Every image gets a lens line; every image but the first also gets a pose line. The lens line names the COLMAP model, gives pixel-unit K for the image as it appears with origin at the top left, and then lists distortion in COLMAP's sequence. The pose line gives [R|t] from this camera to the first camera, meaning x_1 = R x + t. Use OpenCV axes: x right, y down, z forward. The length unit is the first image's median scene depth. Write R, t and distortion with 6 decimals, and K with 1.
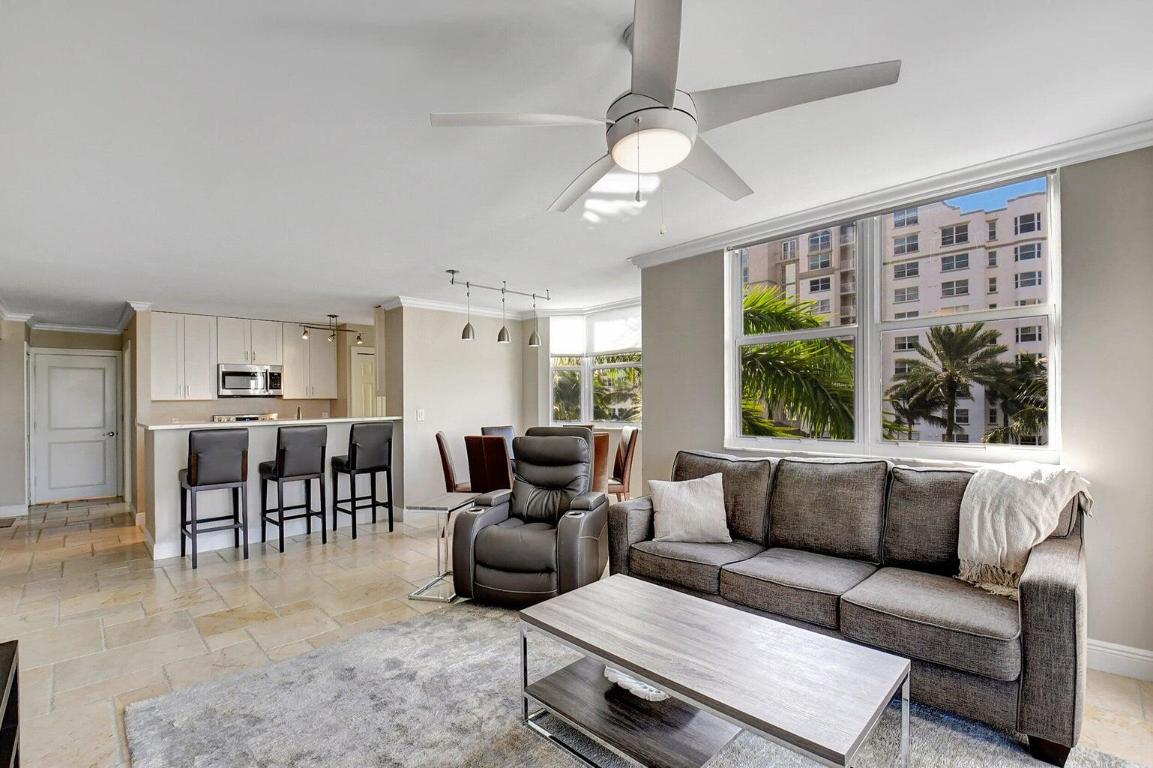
lens RADIAL K [[527.8, 0, 570.4], [0, 527.8, 409.6], [0, 0, 1]] dist [0.012937, -0.027510]
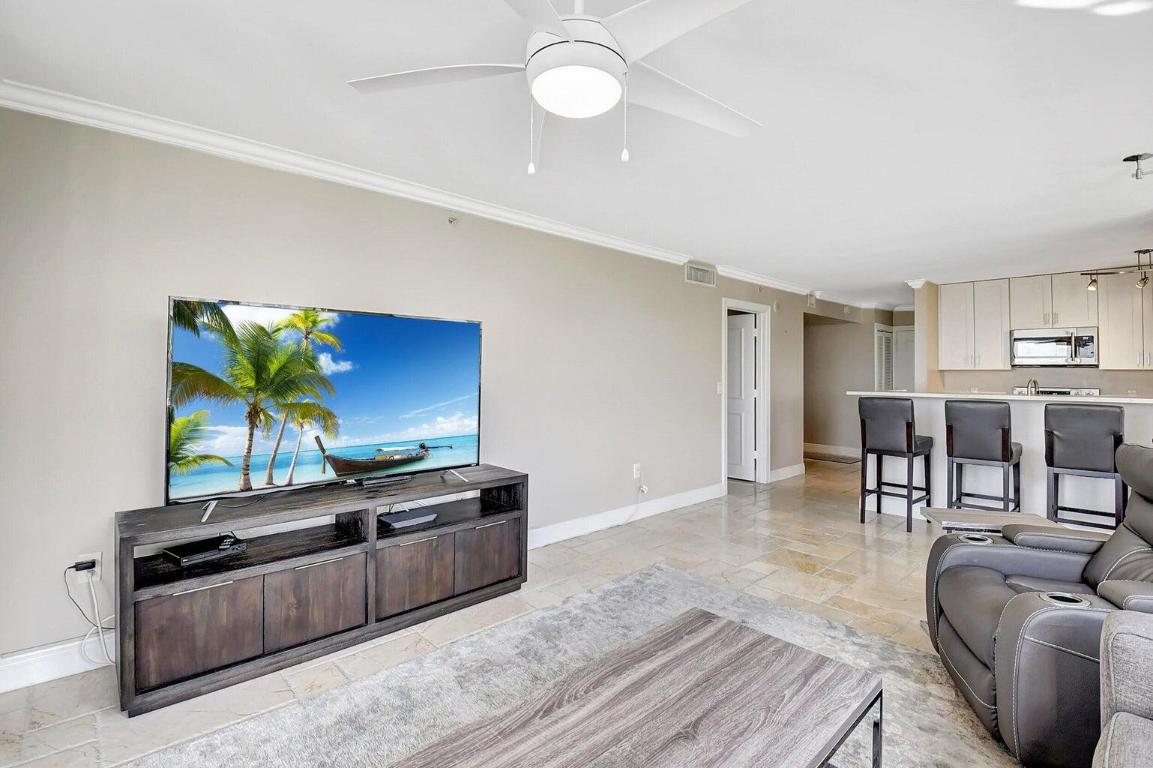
lens RADIAL K [[534.6, 0, 578.0], [0, 534.6, 379.1], [0, 0, 1]] dist [0.020416, -0.027454]
pose [[-0.036609, 0.023652, -0.999050, 0.436339], [-0.022413, 0.999449, 0.024482, -0.013825], [0.999078, 0.023288, -0.036059, 0.448462]]
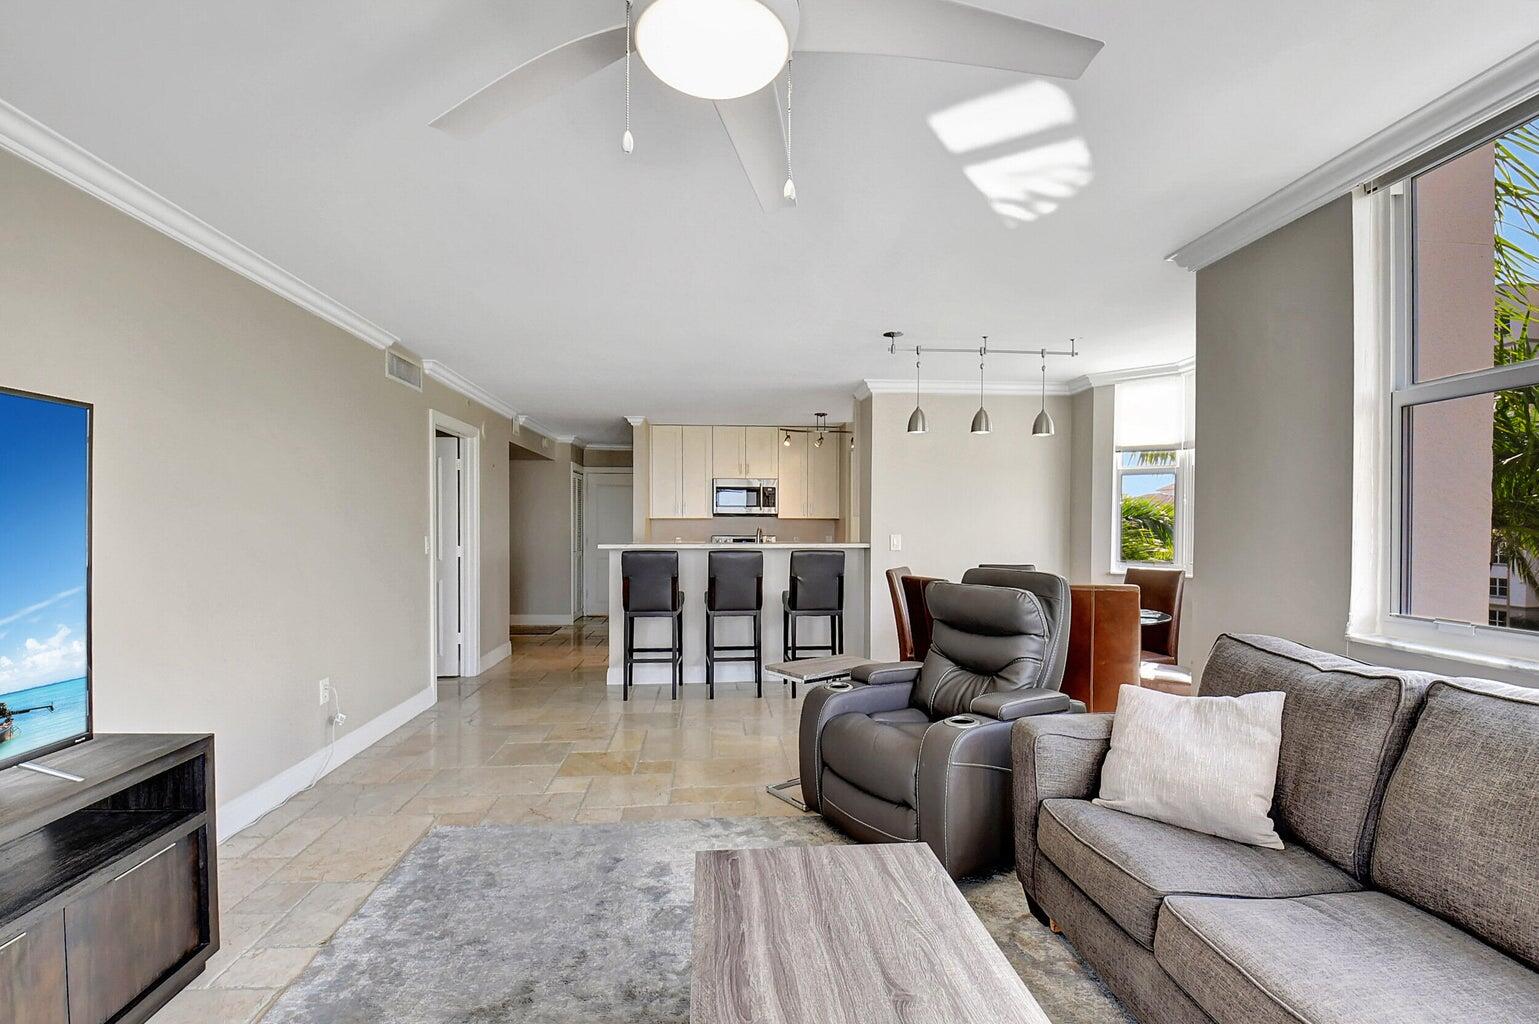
lens RADIAL K [[704.5, 0, 761.3], [0, 704.5, 546.2], [0, 0, 1]] dist [0.012937, -0.027510]
pose [[0.765779, 0.034351, -0.642186, 0.263541], [-0.022028, 0.999388, 0.027191, -0.009274], [0.642727, -0.006676, 0.766067, 0.206532]]
